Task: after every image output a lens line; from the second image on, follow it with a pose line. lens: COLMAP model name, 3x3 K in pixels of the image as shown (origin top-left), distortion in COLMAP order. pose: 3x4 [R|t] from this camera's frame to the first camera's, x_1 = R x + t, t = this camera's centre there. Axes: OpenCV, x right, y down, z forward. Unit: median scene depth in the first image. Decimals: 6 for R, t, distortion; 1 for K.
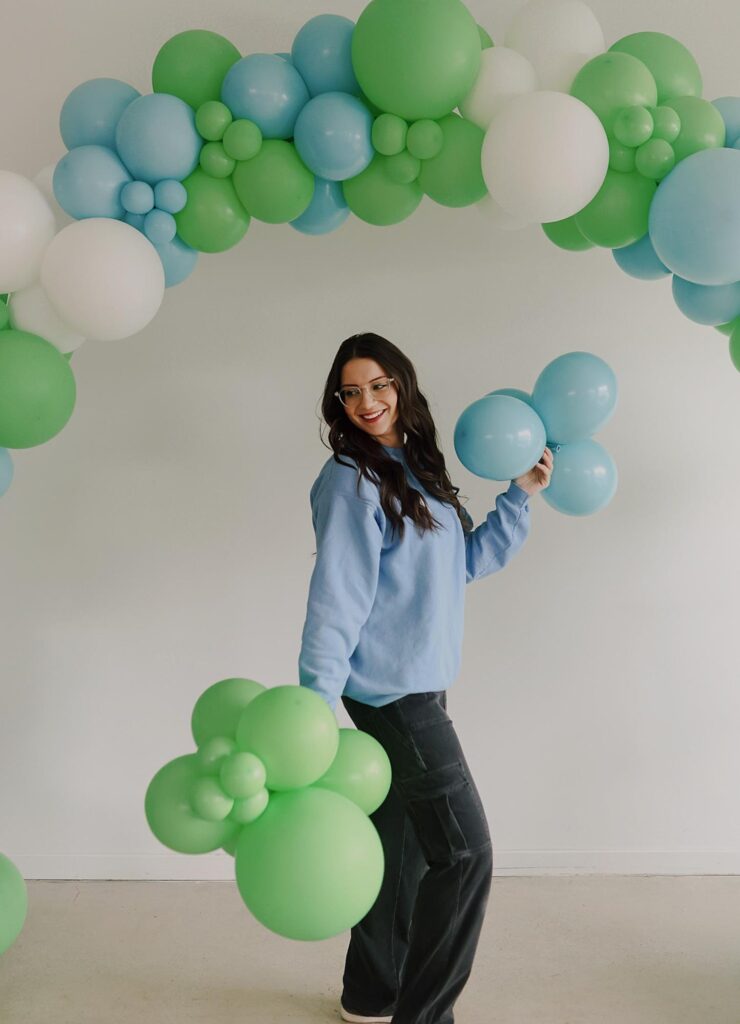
lens RADIAL K [[411.4, 0, 341.5], [0, 411.4, 512.8], [0, 0, 1]] dist [0.008767, 0.000042]
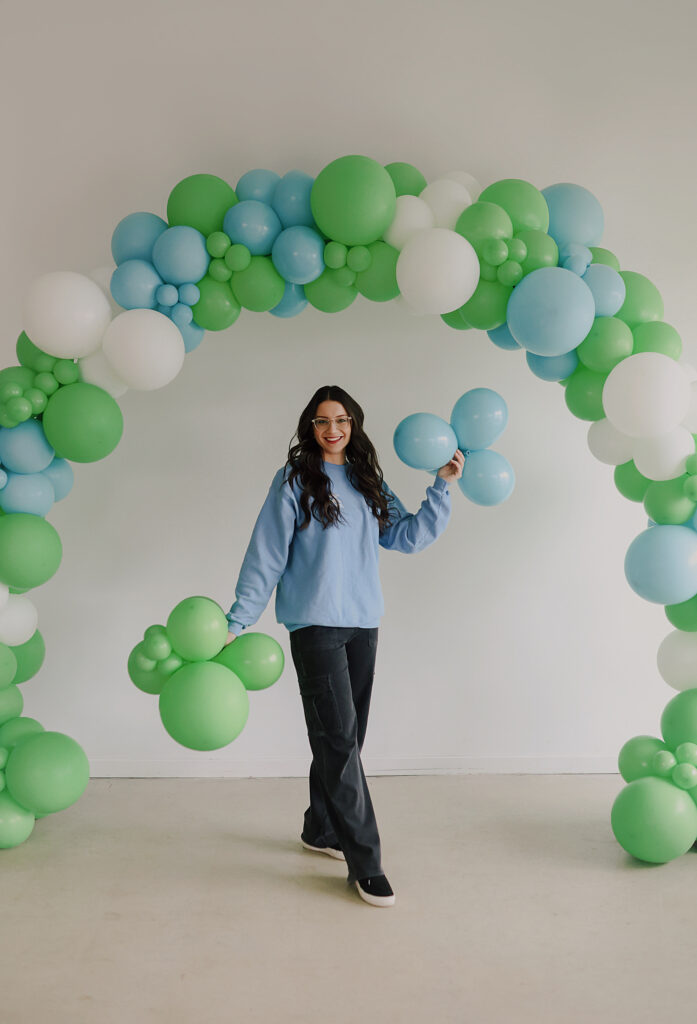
lens RADIAL K [[1066.4, 0, 348.5], [0, 1066.4, 512.0], [0, 0, 1]] dist [0.000664, 0.000101]
pose [[0.989160, 0.001894, 0.146831, -0.399334], [-0.000508, 0.999955, -0.009476, 0.049648], [-0.146842, 0.009298, 0.989116, -2.795841]]
